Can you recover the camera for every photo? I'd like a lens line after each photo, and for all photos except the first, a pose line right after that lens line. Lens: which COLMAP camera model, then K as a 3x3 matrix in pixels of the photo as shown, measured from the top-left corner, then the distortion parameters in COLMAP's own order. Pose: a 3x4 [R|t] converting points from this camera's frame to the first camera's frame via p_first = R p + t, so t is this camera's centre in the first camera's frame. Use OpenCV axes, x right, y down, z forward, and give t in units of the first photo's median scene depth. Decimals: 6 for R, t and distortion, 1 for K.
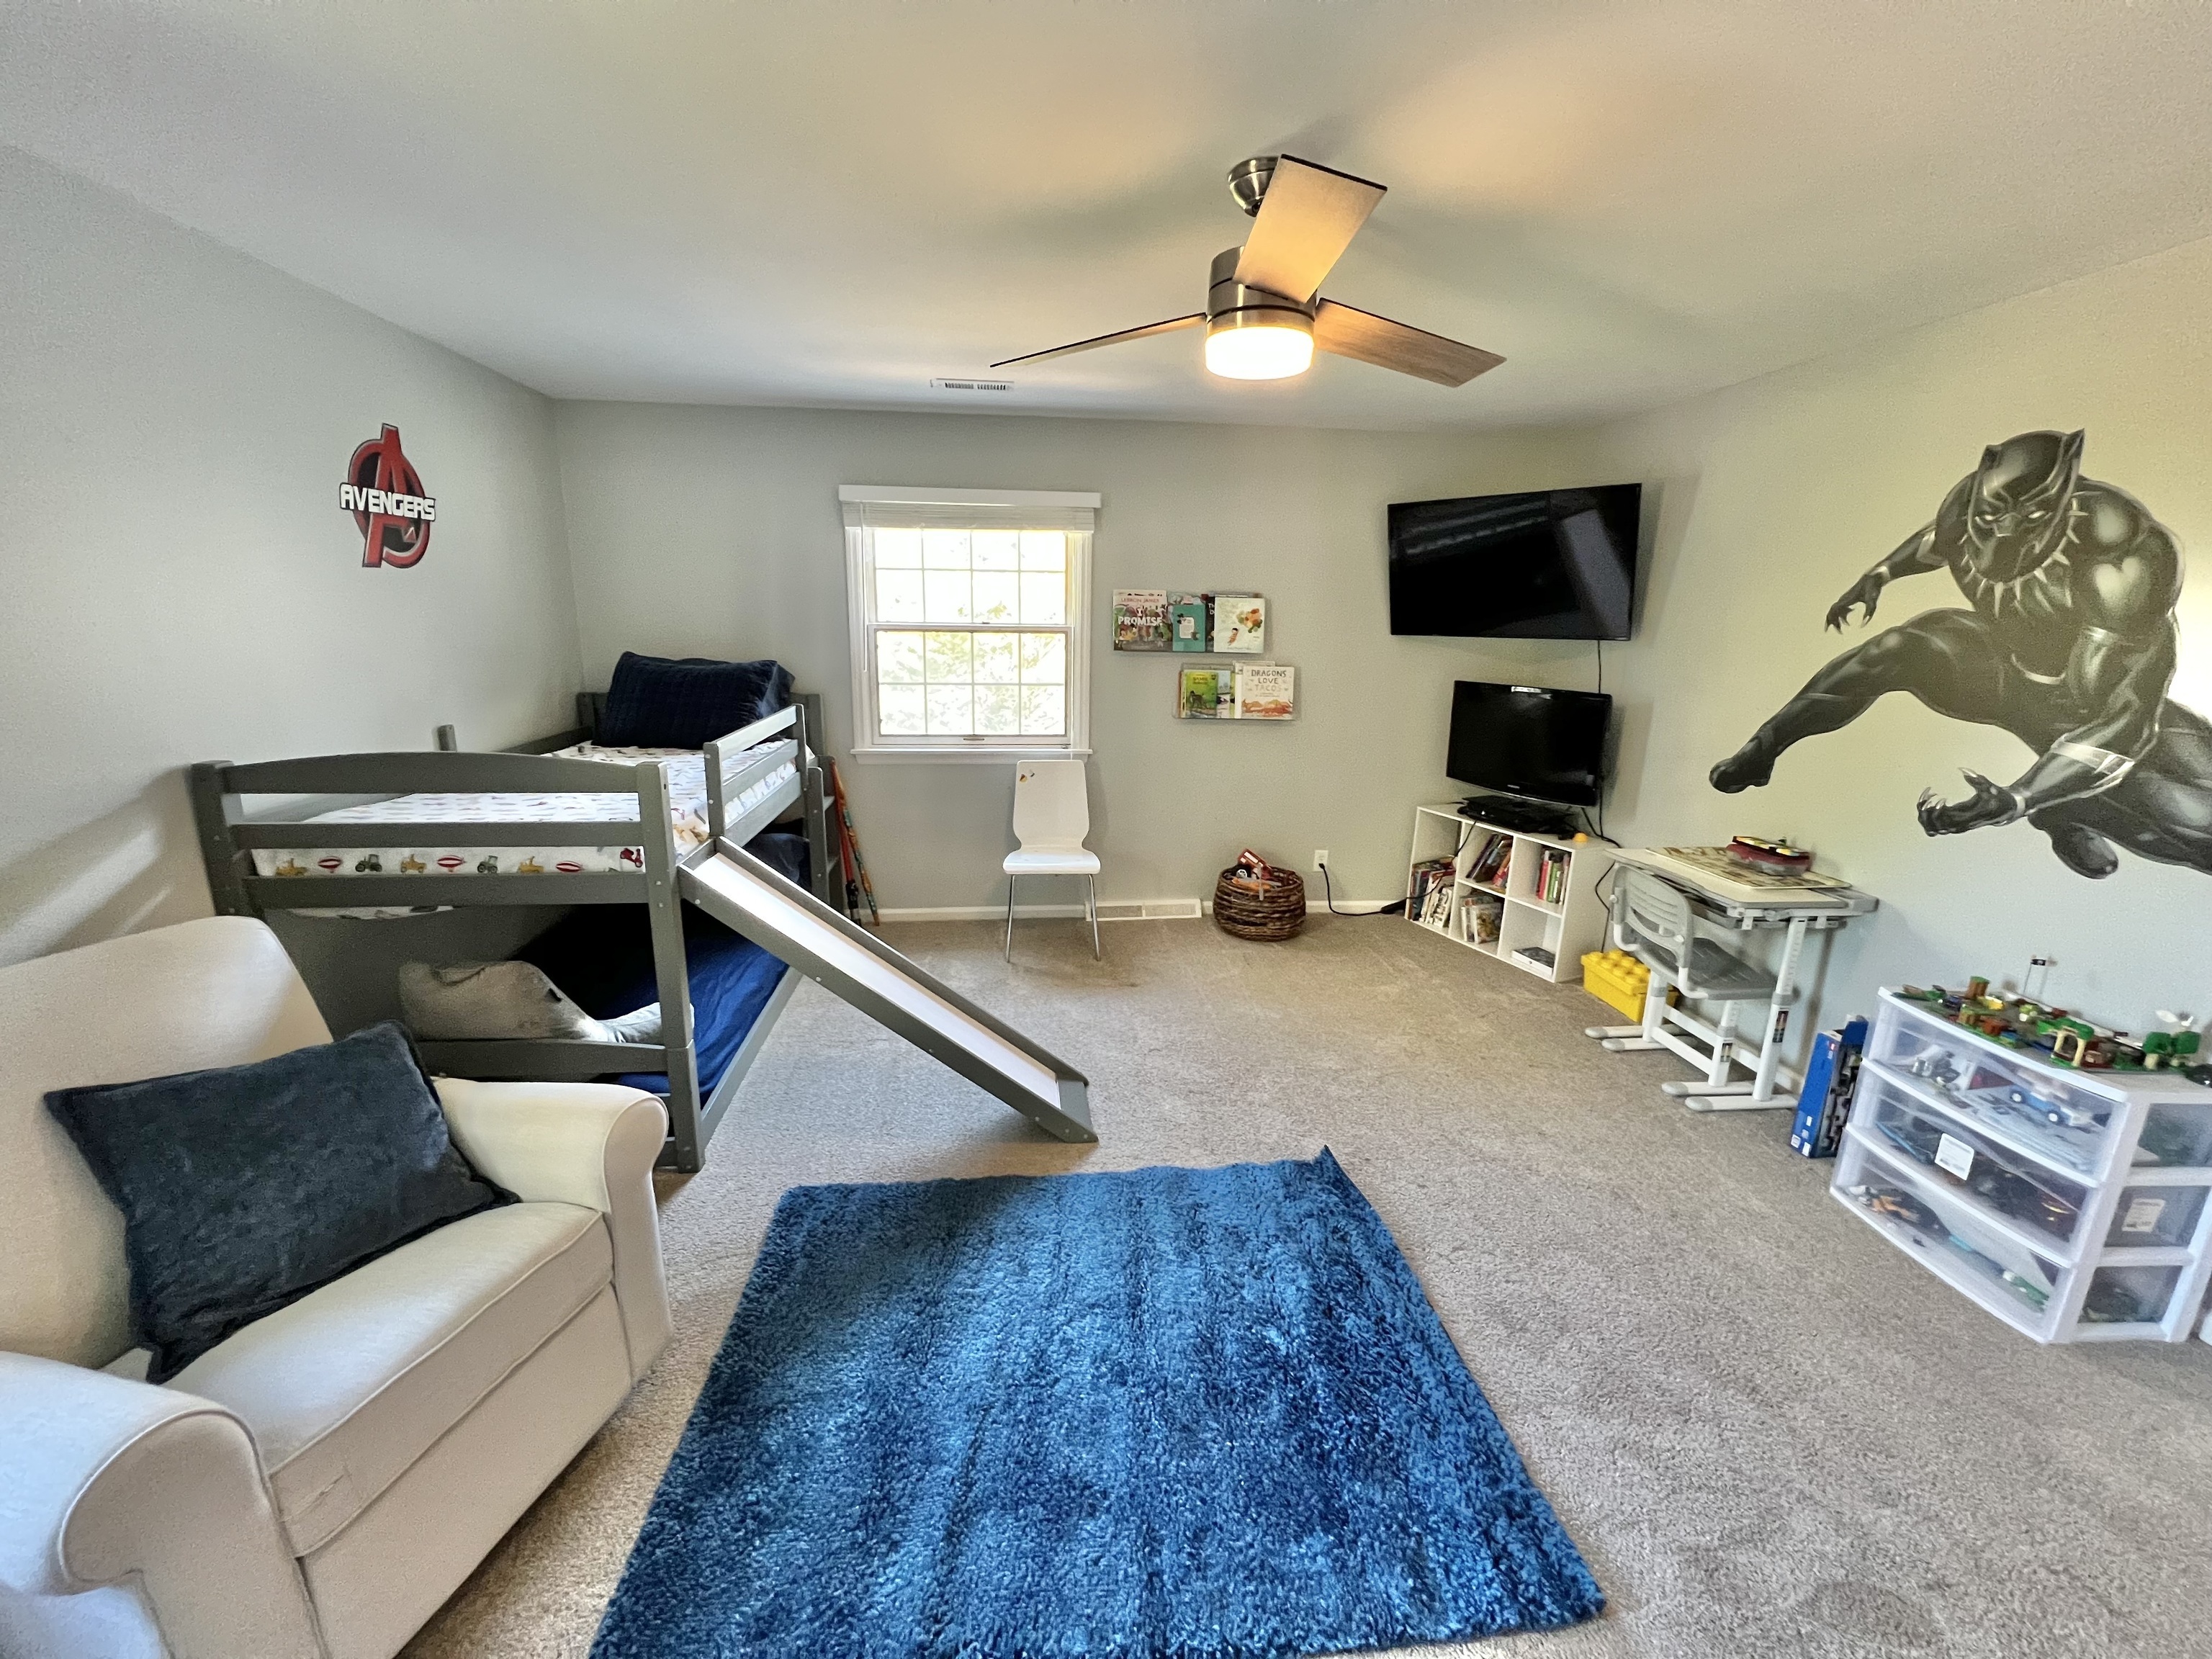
lens RADIAL K [[887.9, 0, 1105.9], [0, 887.9, 821.3], [0, 0, 1]] dist [-0.000139, 0.001090]
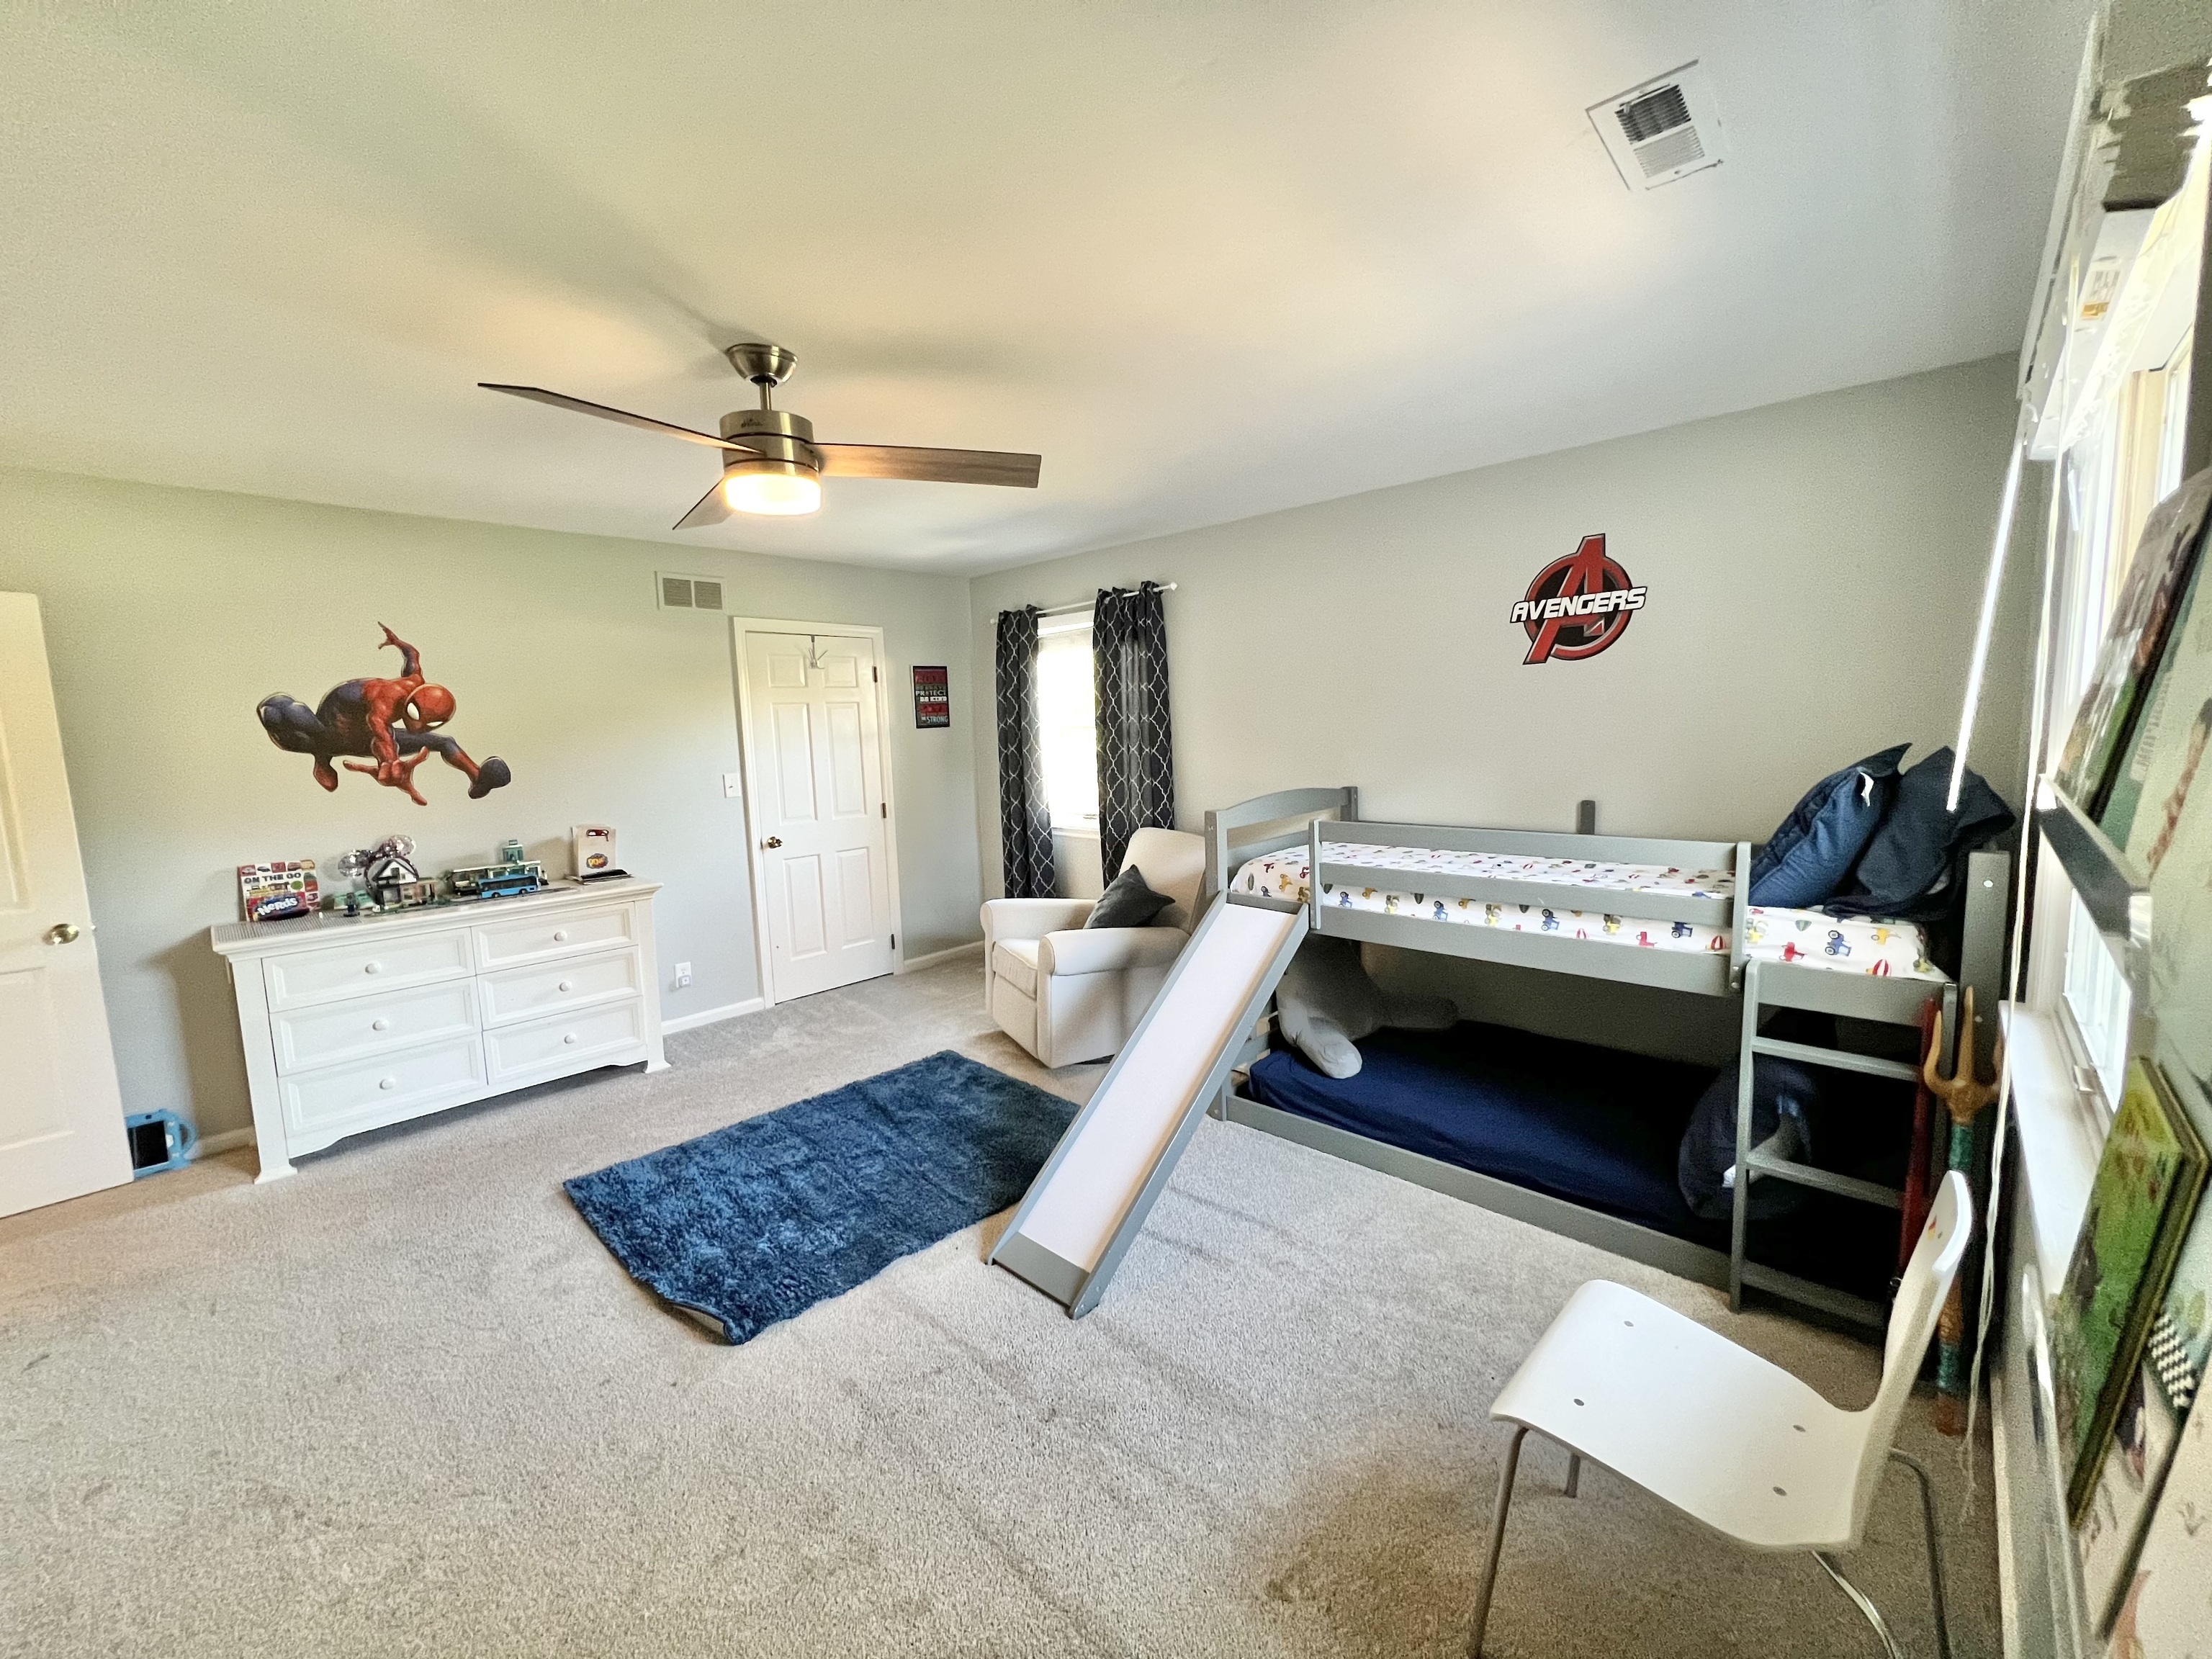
lens RADIAL K [[887.9, 0, 1103.0], [0, 887.9, 822.1], [0, 0, 1]] dist [-0.000139, 0.001090]
pose [[-0.763982, 0.085662, -0.639526, 0.293227], [-0.124047, 0.953160, 0.275859, -0.228614], [0.633201, 0.290082, -0.717571, 1.048888]]
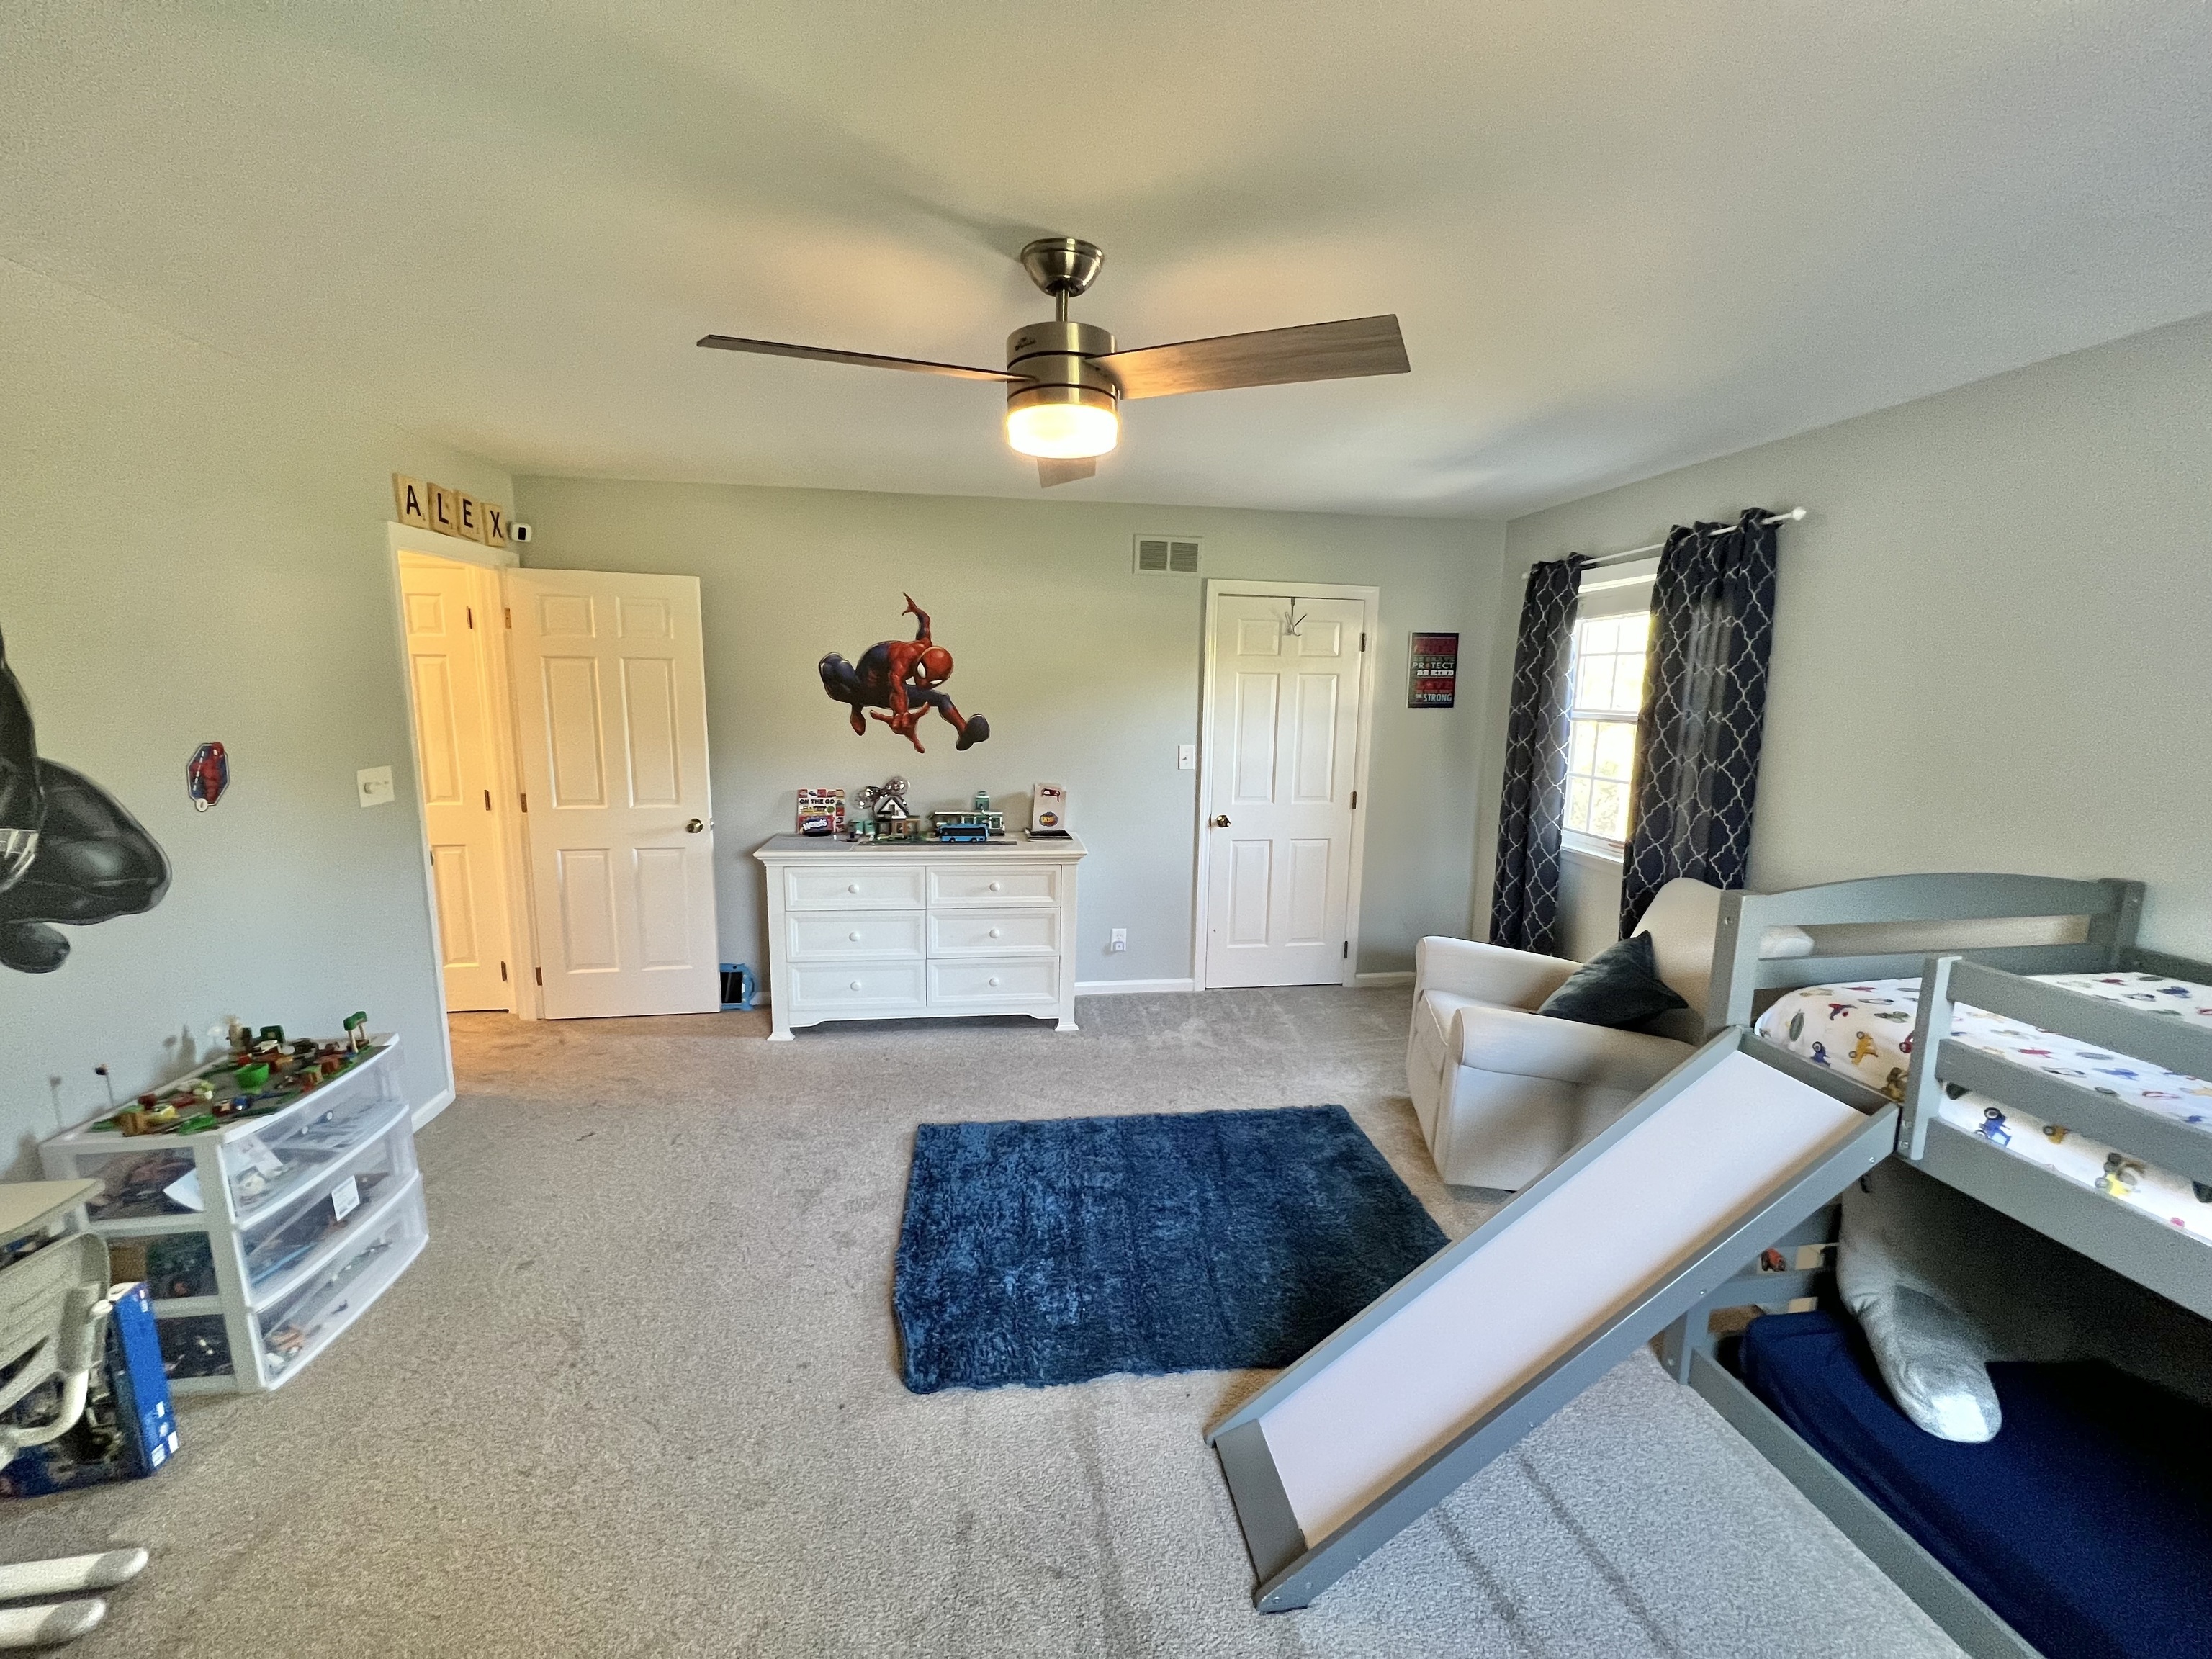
lens RADIAL K [[887.9, 0, 1101.3], [0, 887.9, 824.5], [0, 0, 1]] dist [-0.000139, 0.001090]
pose [[-0.998837, -0.023984, -0.041824, 0.074776], [-0.038001, 0.925522, 0.376783, -0.231011], [0.029673, 0.377934, -0.925357, 0.955429]]
